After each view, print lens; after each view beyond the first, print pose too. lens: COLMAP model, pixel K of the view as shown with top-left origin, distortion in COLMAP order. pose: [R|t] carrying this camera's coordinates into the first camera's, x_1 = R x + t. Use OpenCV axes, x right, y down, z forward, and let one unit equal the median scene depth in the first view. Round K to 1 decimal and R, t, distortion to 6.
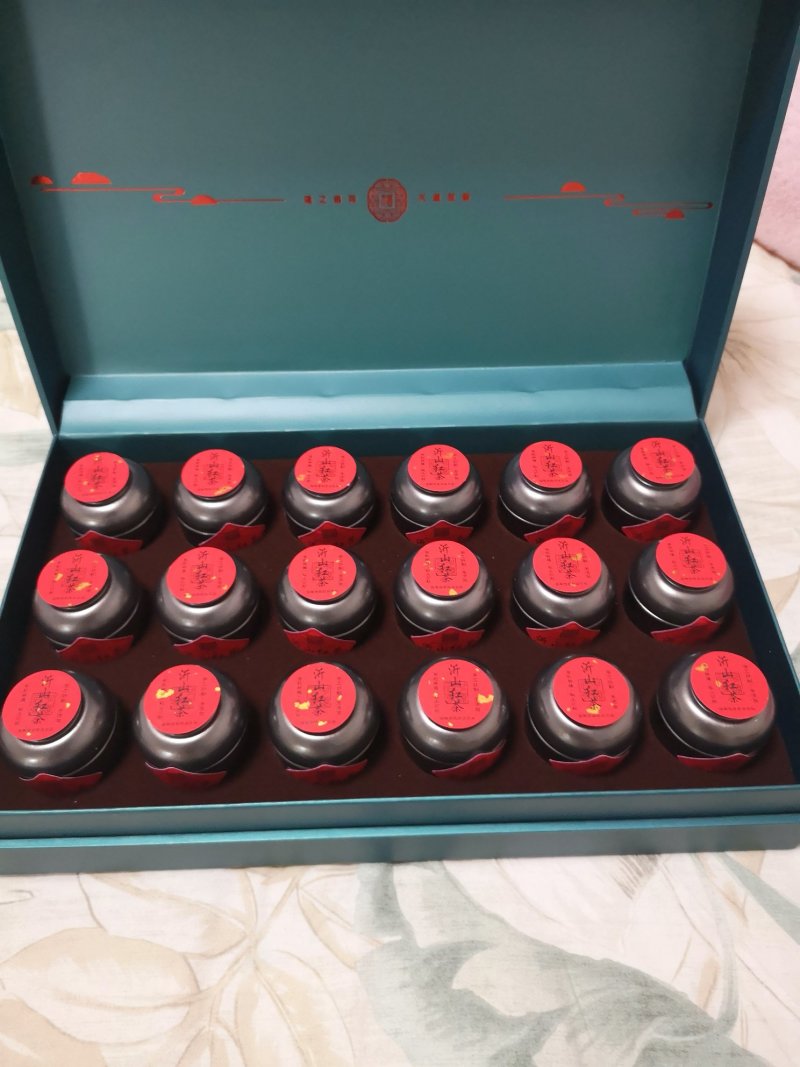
lens RADIAL K [[845.5, 0, 406.1], [0, 845.5, 540.0], [0, 0, 1]] dist [0.062333, -0.077744]
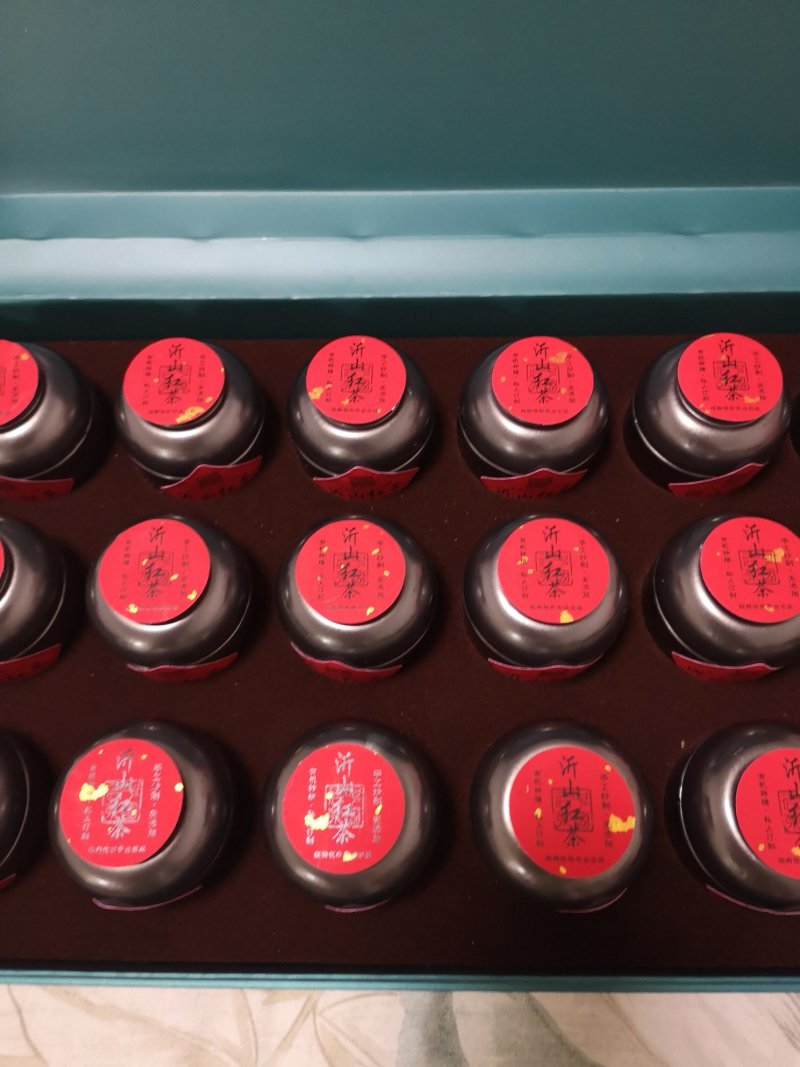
lens RADIAL K [[845.5, 0, 406.1], [0, 845.5, 540.0], [0, 0, 1]] dist [0.062333, -0.077744]
pose [[0.999165, 0.027471, -0.030256, -0.041989], [-0.018785, 0.966246, 0.256935, -0.144939], [0.036293, -0.256152, 0.965955, 0.426623]]
